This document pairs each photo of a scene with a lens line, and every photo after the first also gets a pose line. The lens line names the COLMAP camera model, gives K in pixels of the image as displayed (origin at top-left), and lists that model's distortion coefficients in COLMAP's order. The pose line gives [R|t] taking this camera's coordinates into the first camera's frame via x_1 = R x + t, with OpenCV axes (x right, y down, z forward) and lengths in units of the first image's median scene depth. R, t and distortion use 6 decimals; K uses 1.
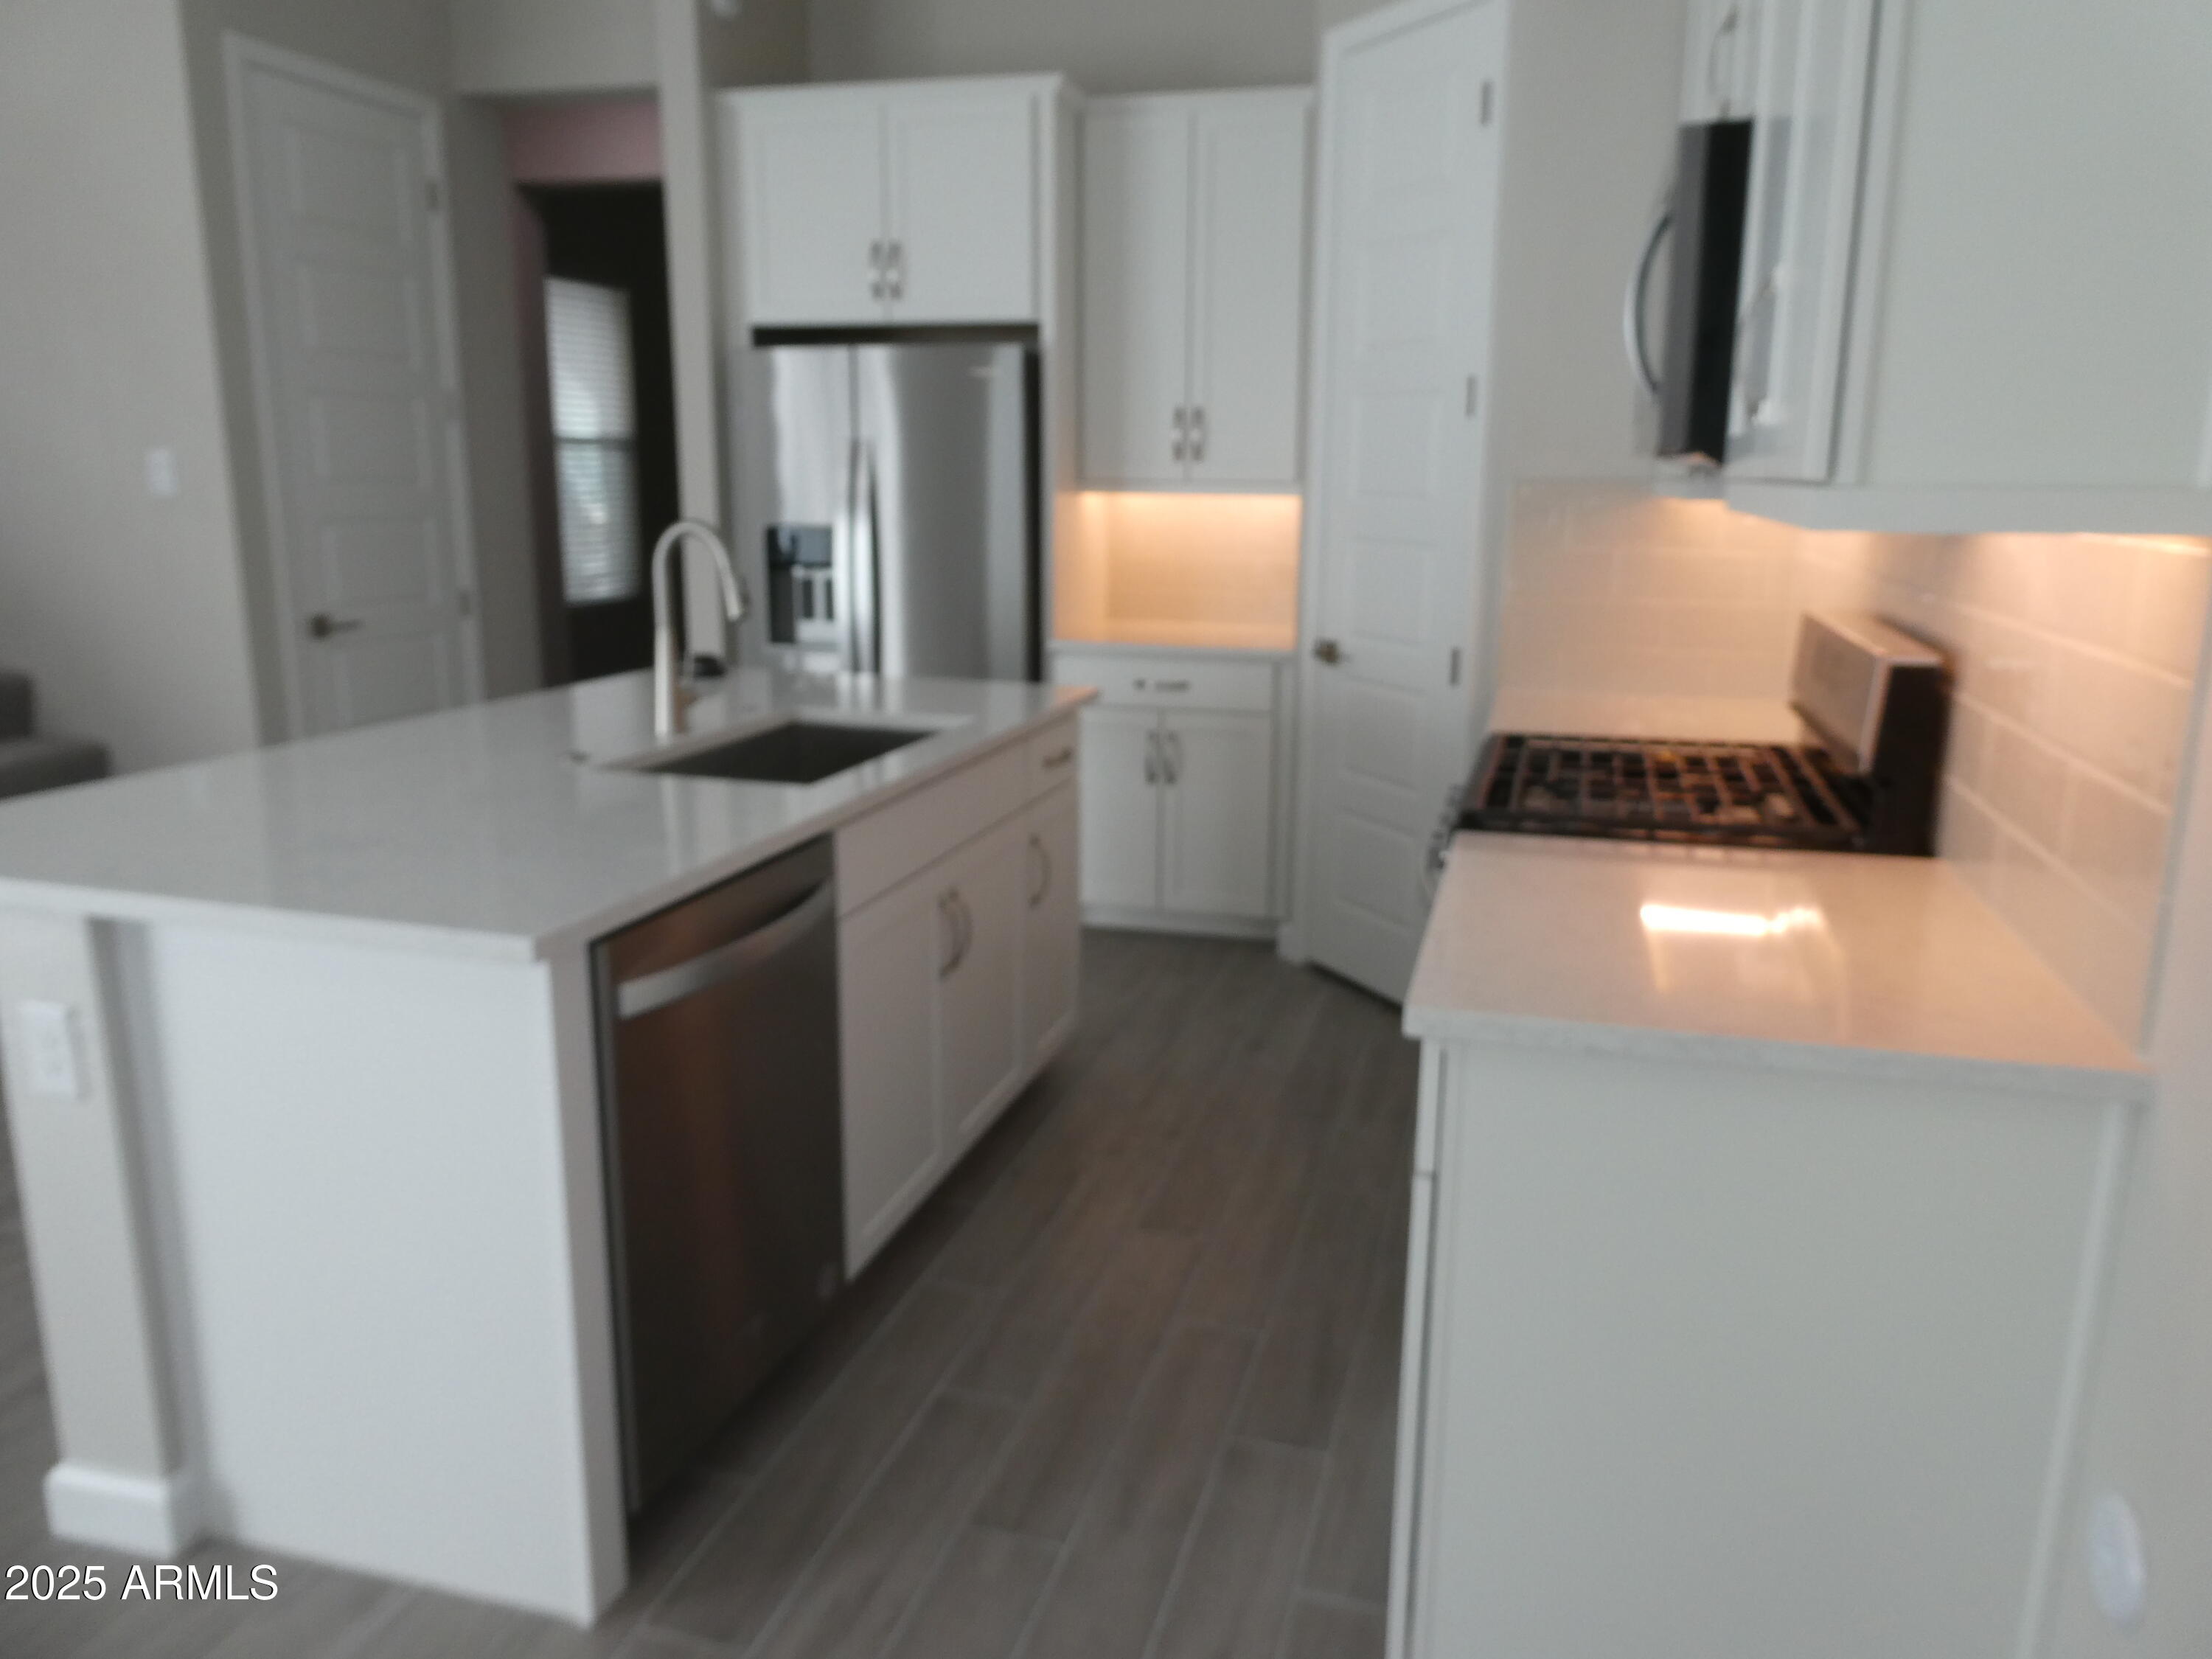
lens RADIAL K [[1555.3, 0, 1137.5], [0, 1555.3, 813.6], [0, 0, 1]] dist [-0.001710, -0.007700]
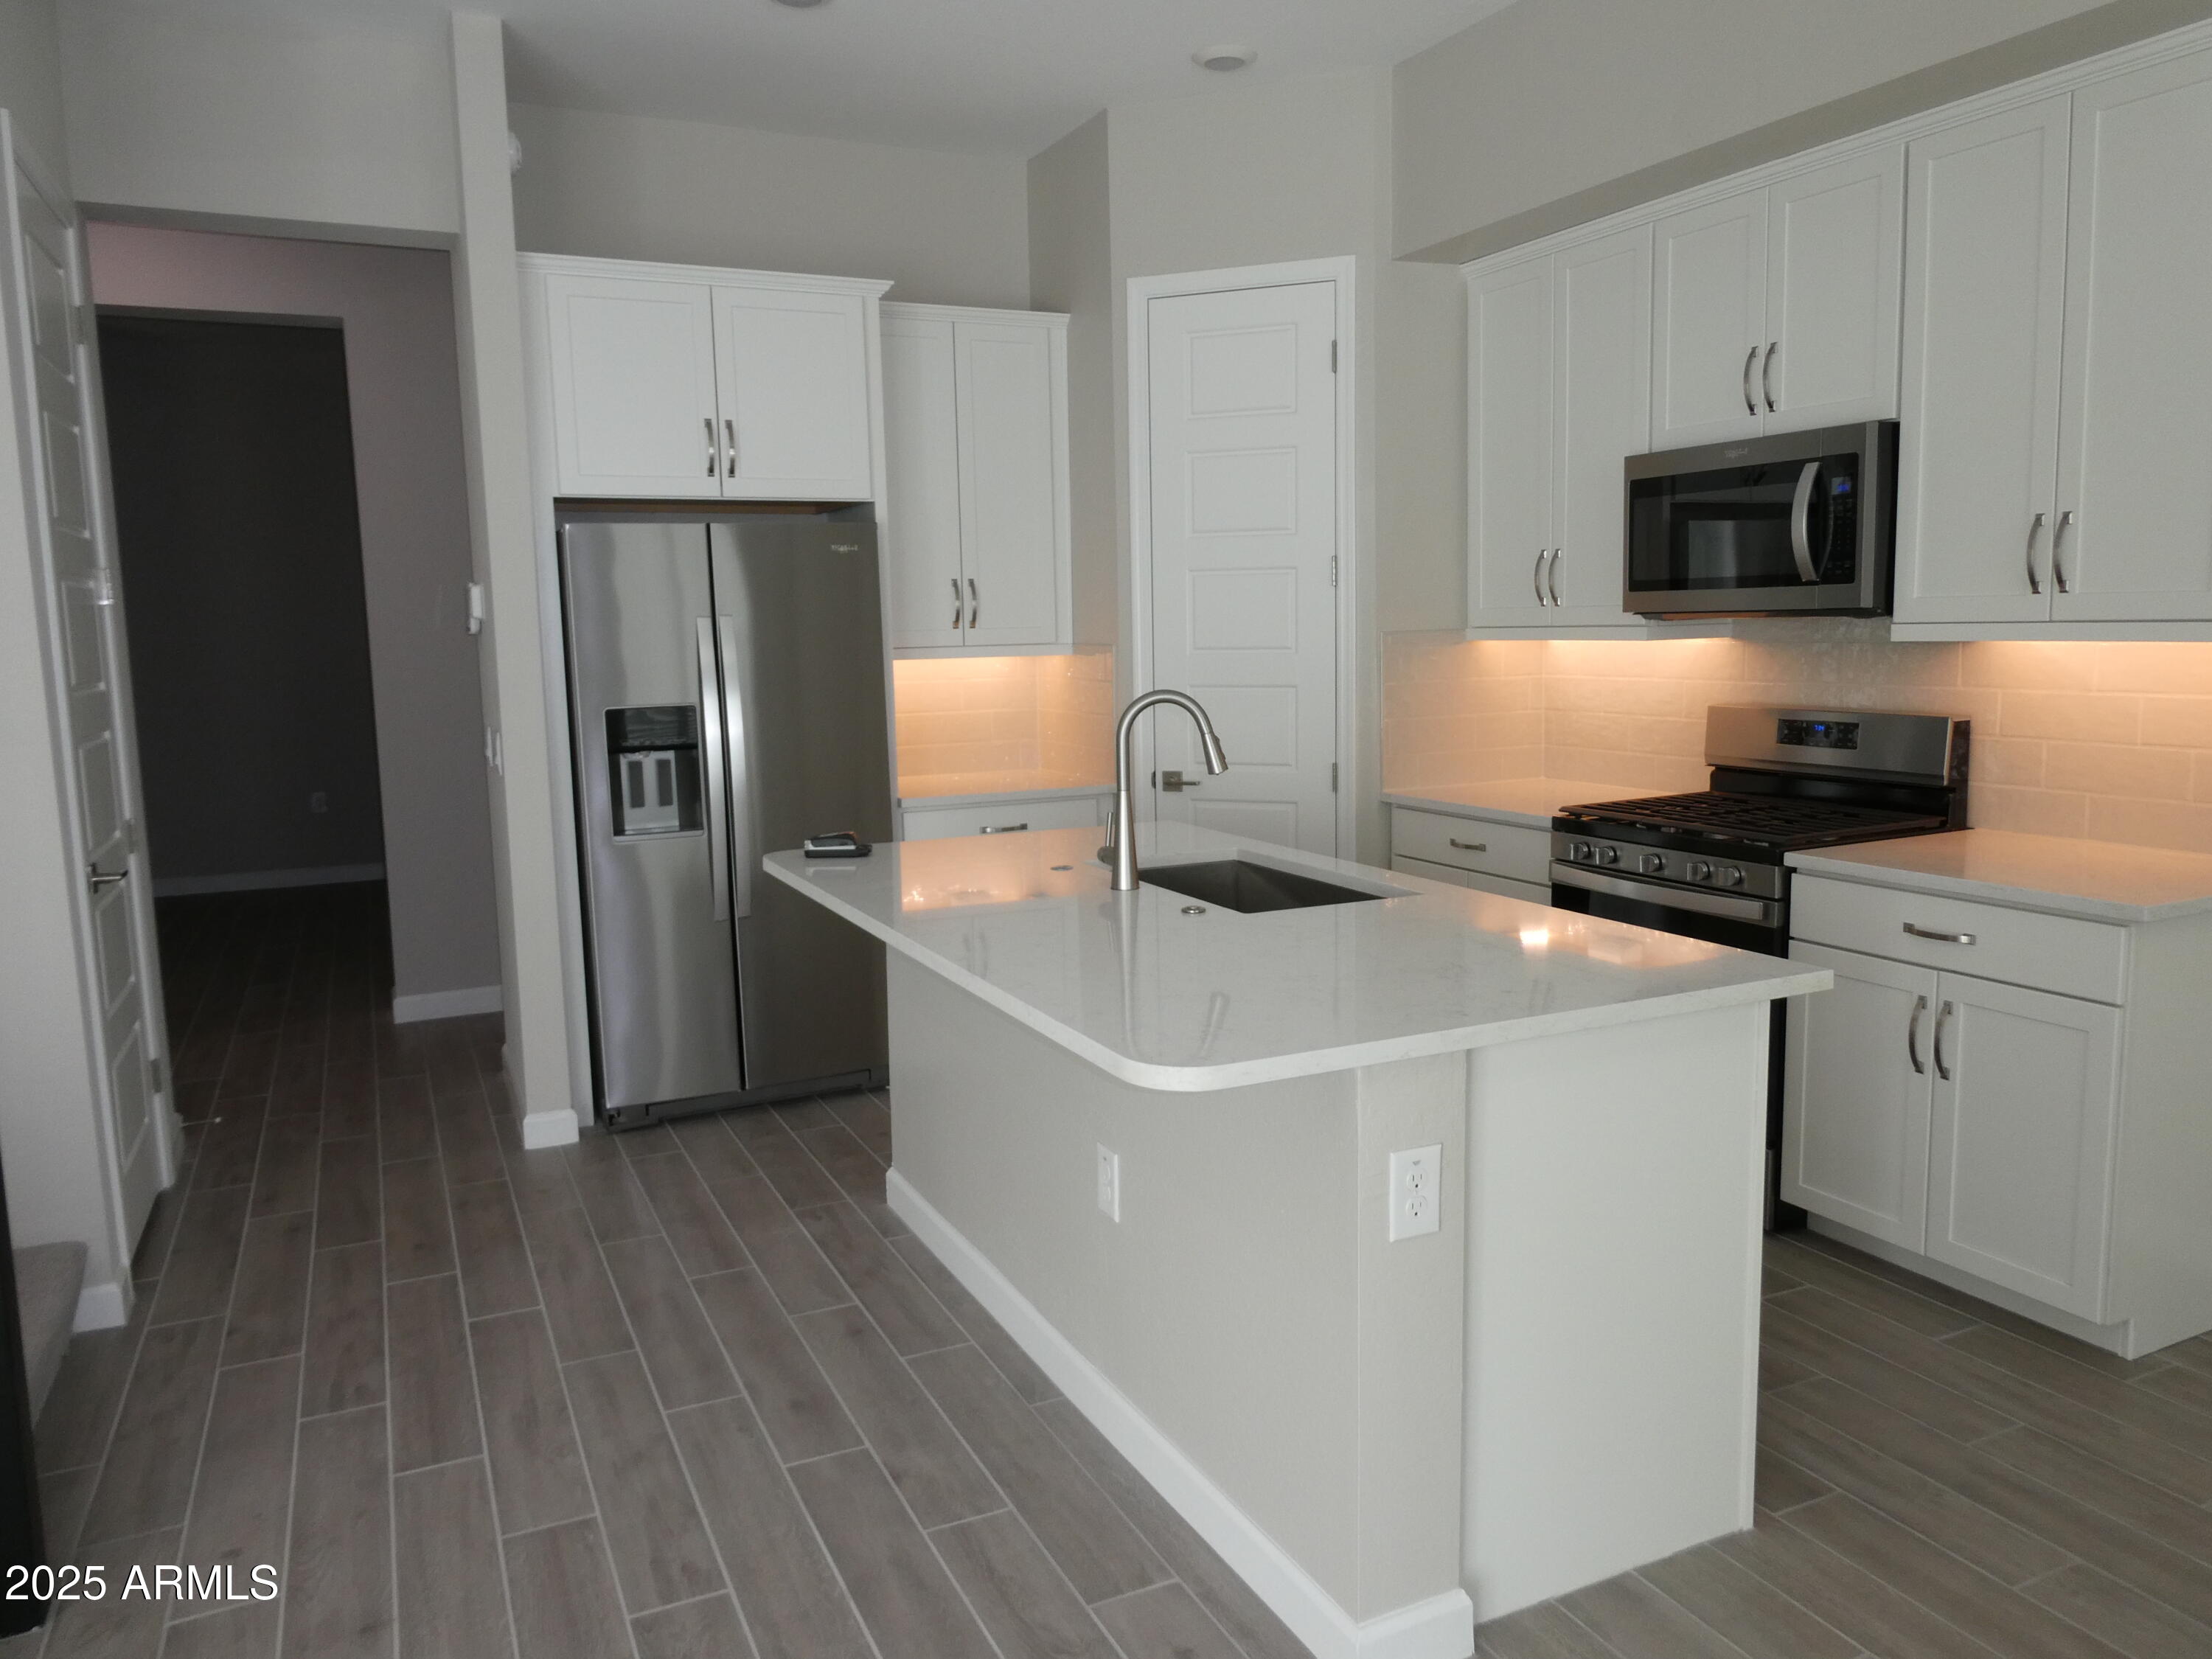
lens RADIAL K [[1555.3, 0, 1105.1], [0, 1555.3, 828.2], [0, 0, 1]] dist [-0.001710, -0.007700]
pose [[0.757173, -0.112019, 0.643538, -1.054156], [0.168139, 0.985412, -0.026300, -0.070214], [-0.631204, 0.128117, 0.764962, 0.194500]]
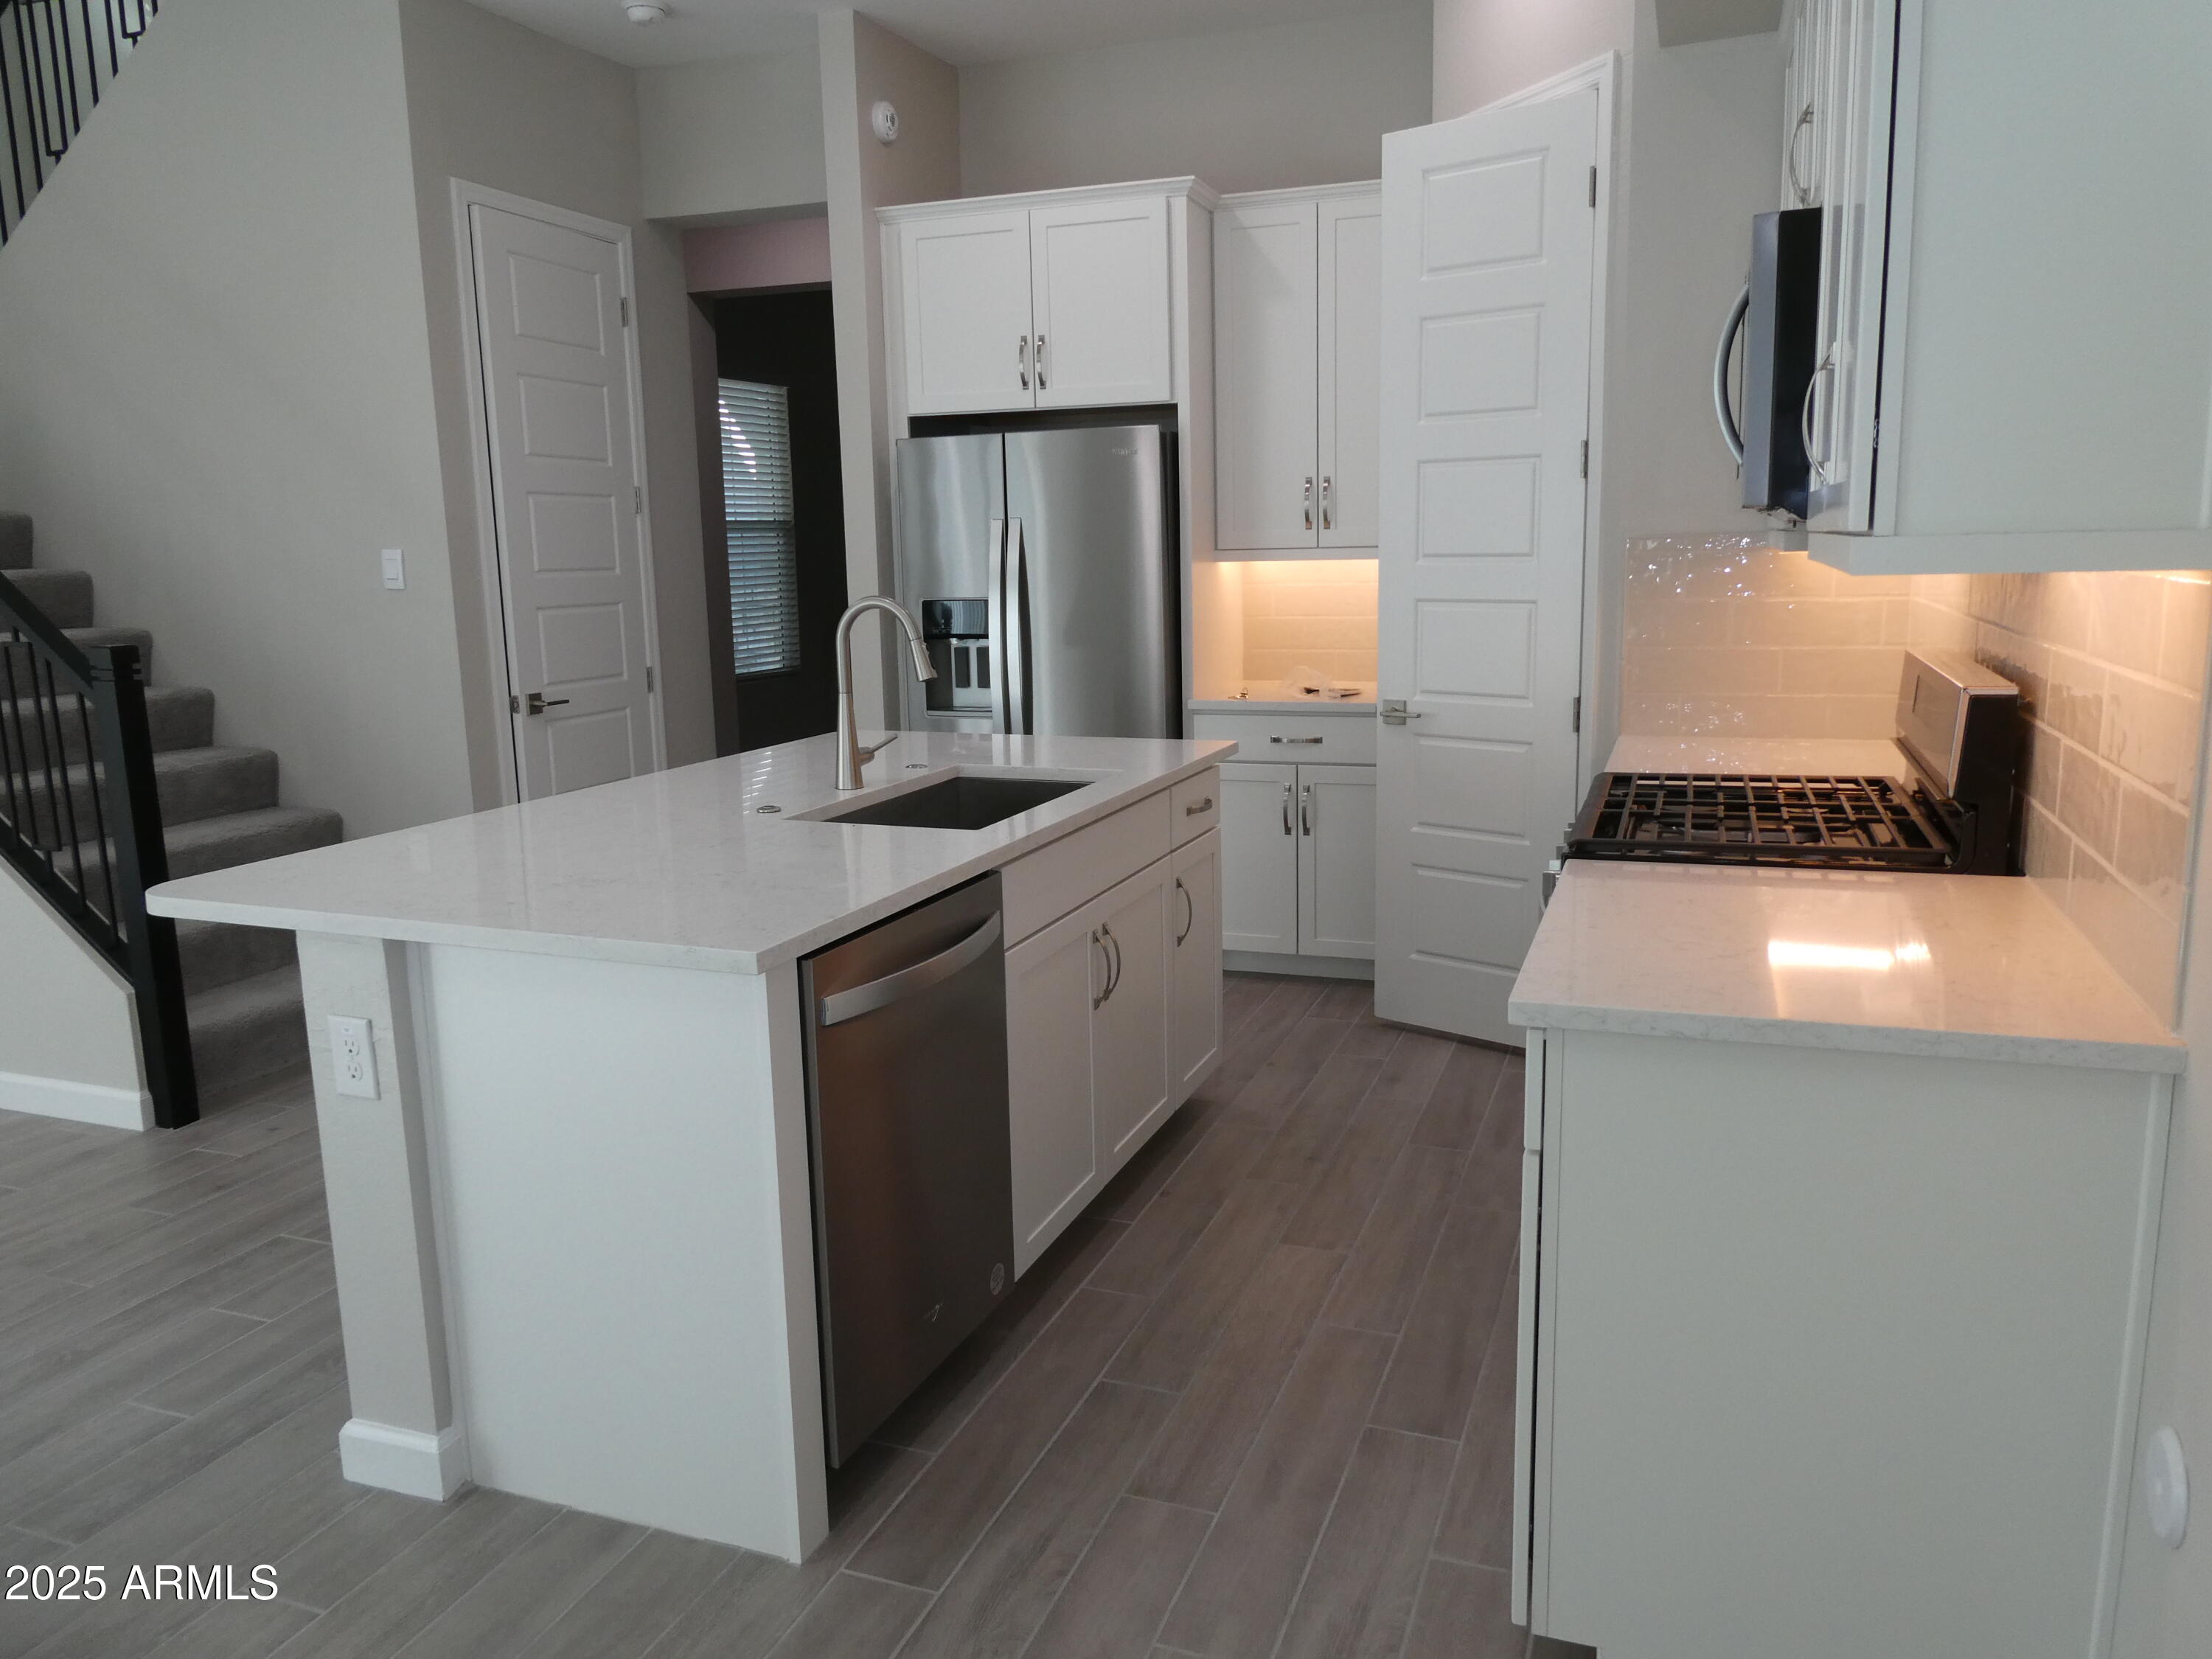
lens RADIAL K [[1555.3, 0, 1140.7], [0, 1555.3, 829.0], [0, 0, 1]] dist [-0.001710, -0.007700]
pose [[0.996135, -0.015343, -0.086482, 0.001798], [0.012480, 0.999359, -0.033551, 0.018581], [0.086941, 0.032342, 0.995688, -0.090326]]
